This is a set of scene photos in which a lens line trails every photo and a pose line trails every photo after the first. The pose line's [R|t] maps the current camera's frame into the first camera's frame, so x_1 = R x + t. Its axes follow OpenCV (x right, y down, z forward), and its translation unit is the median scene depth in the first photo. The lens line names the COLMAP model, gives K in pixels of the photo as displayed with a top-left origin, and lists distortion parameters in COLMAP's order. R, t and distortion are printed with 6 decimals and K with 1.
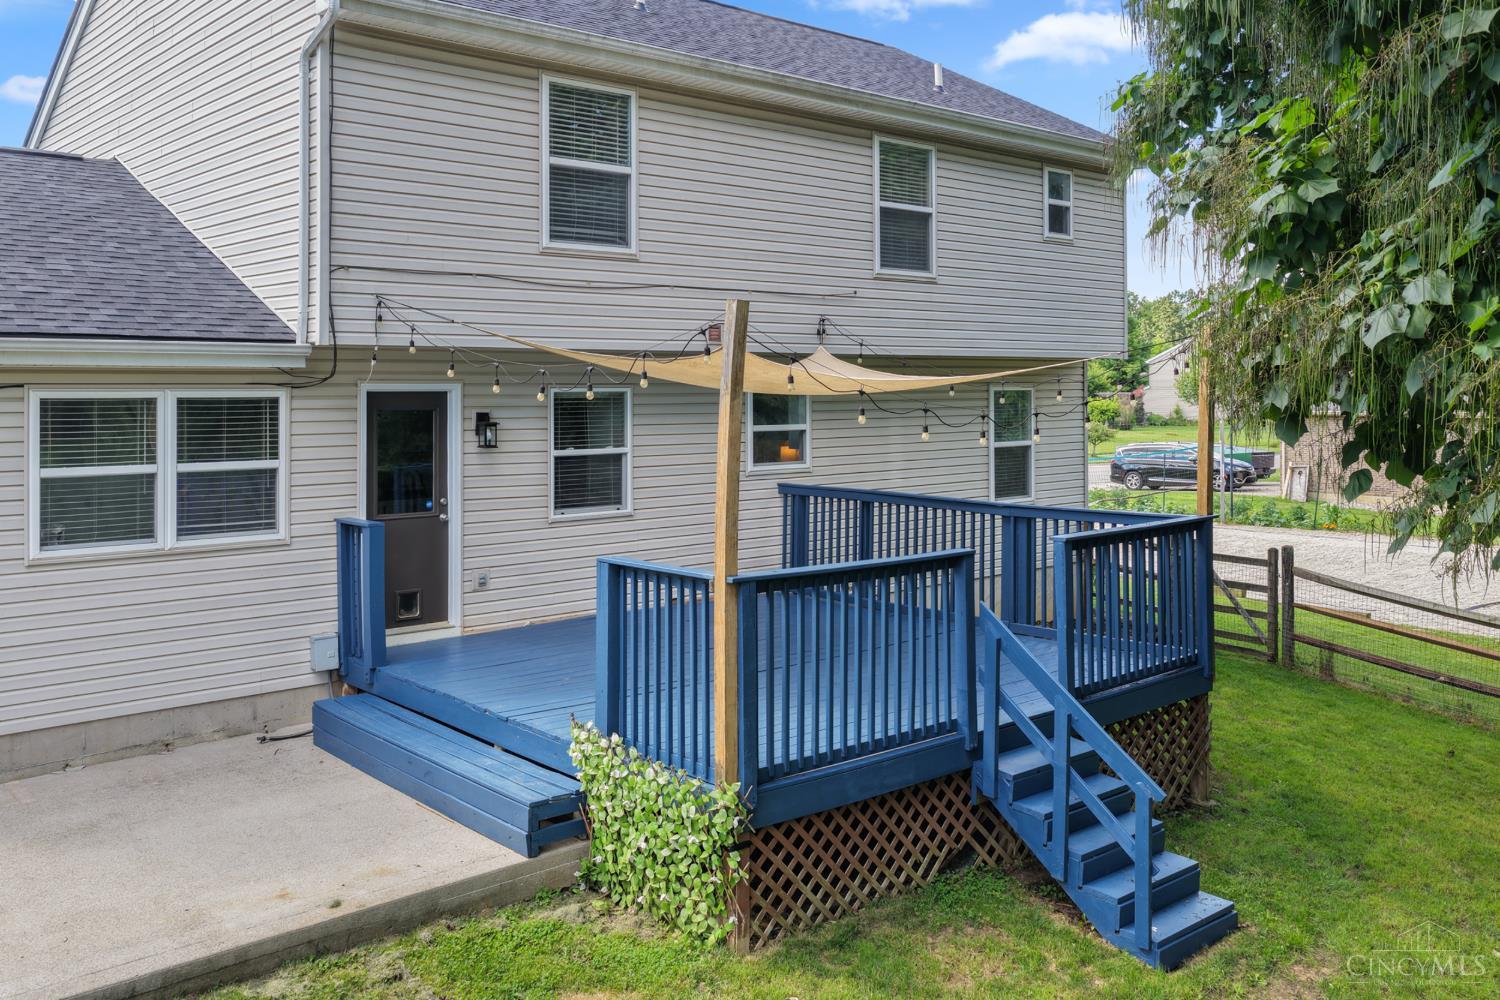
lens RADIAL K [[1286.1, 0, 757.1], [0, 1286.1, 498.6], [0, 0, 1]] dist [0.003230, 0.003265]
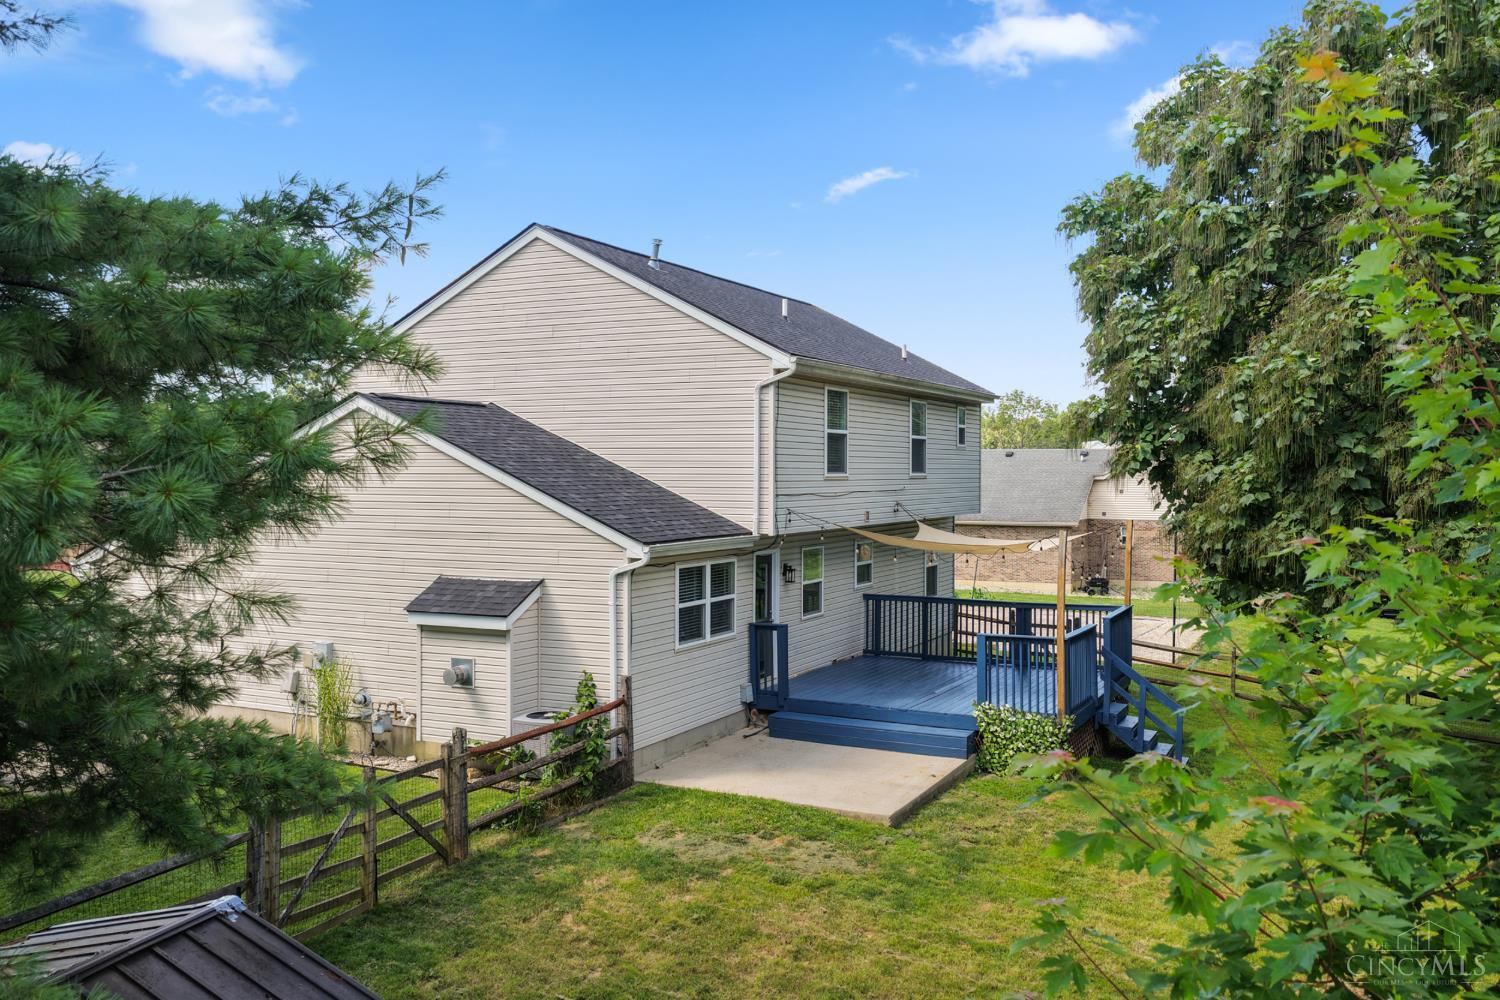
lens RADIAL K [[1286.1, 0, 757.1], [0, 1286.1, 498.6], [0, 0, 1]] dist [0.003230, 0.003265]
pose [[0.923162, -0.003470, 0.384397, -1.109514], [0.028628, 0.997803, -0.059744, -0.057744], [-0.383345, 0.066158, 0.921233, -0.799937]]
